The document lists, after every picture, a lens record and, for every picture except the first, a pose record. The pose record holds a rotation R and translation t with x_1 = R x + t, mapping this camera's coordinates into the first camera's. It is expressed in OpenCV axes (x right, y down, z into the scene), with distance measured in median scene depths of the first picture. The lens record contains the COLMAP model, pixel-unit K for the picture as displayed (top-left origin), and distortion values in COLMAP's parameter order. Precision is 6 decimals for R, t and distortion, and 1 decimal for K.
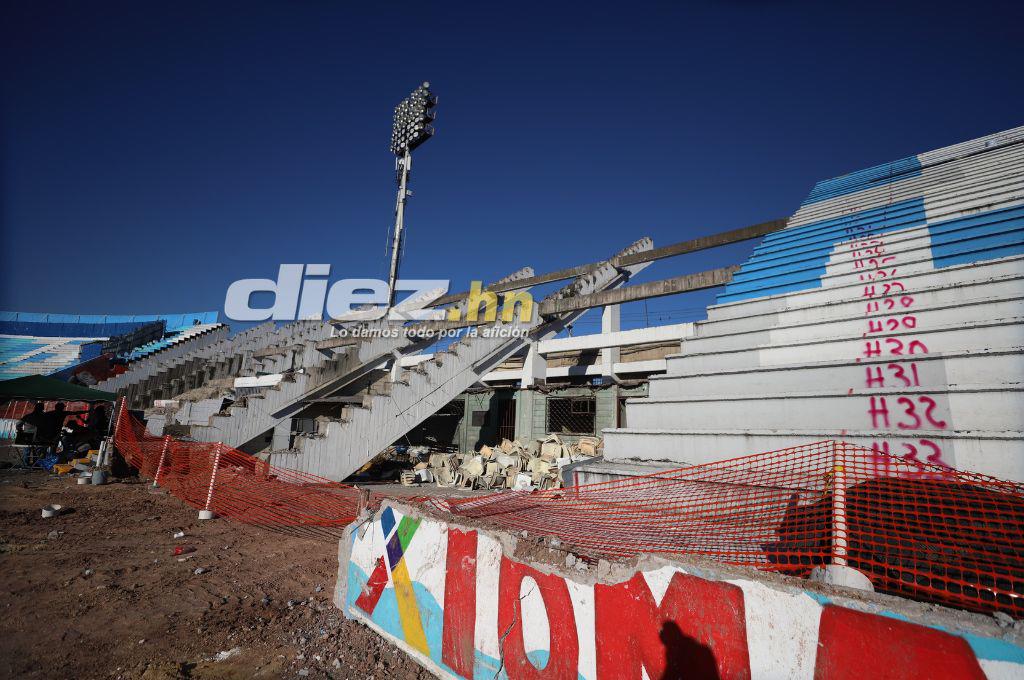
lens RADIAL K [[466.3, 0, 515.4], [0, 466.3, 336.8], [0, 0, 1]] dist [-0.043289, 0.012640]
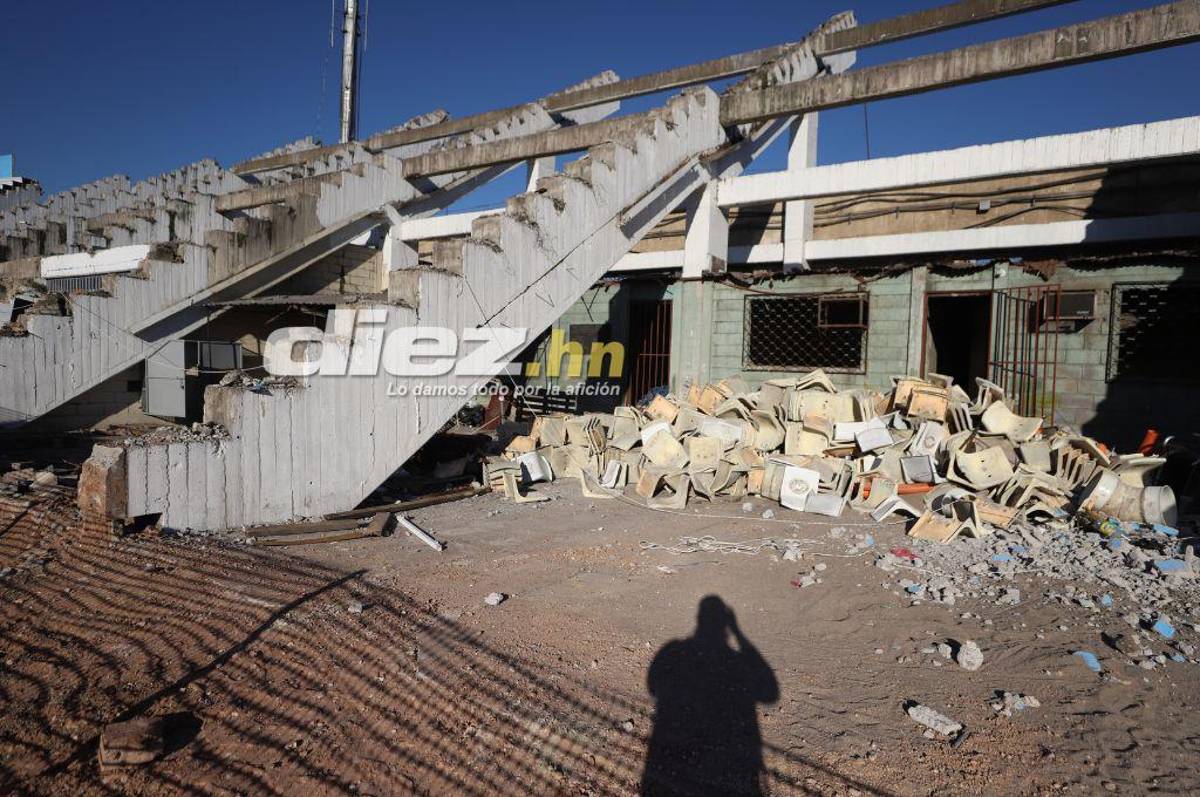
lens RADIAL K [[645.2, 0, 605.3], [0, 645.2, 394.2], [0, 0, 1]] dist [-0.038611, 0.021467]
pose [[0.990308, -0.011379, 0.138418, -0.139629], [-0.023386, 0.968744, 0.246956, 0.054829], [-0.136902, -0.247800, 0.959090, 0.284180]]
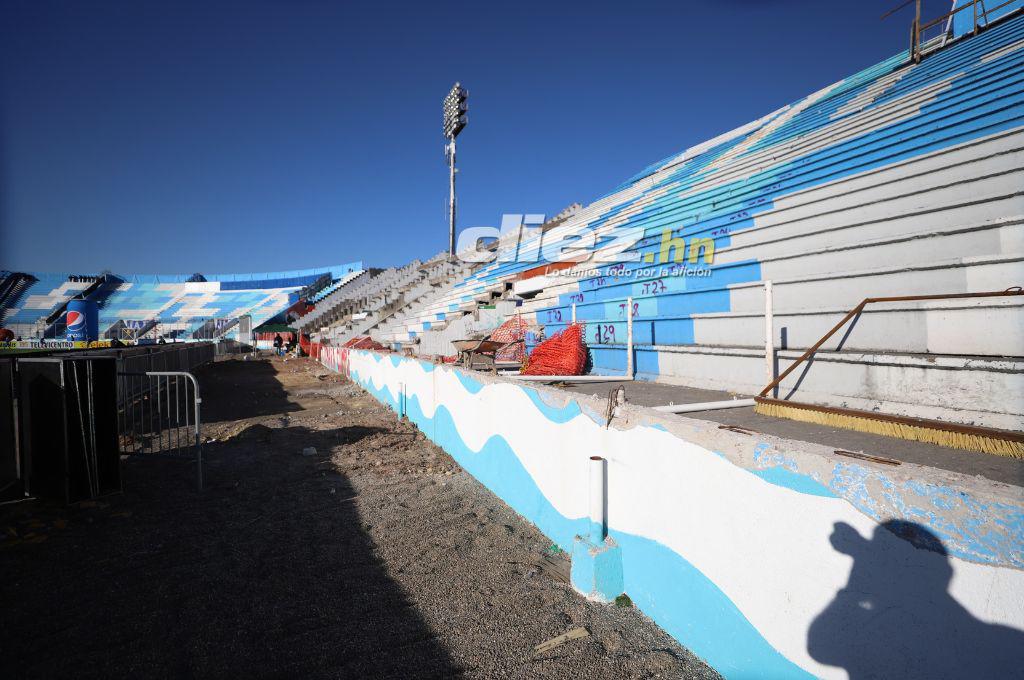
lens RADIAL K [[466.3, 0, 515.4], [0, 466.3, 336.8], [0, 0, 1]] dist [-0.043289, 0.012640]
pose [[0.946837, -0.042338, -0.318915, 0.740163], [0.105823, 0.977126, 0.184461, -0.119613], [0.303811, -0.208404, 0.929660, -0.715845]]
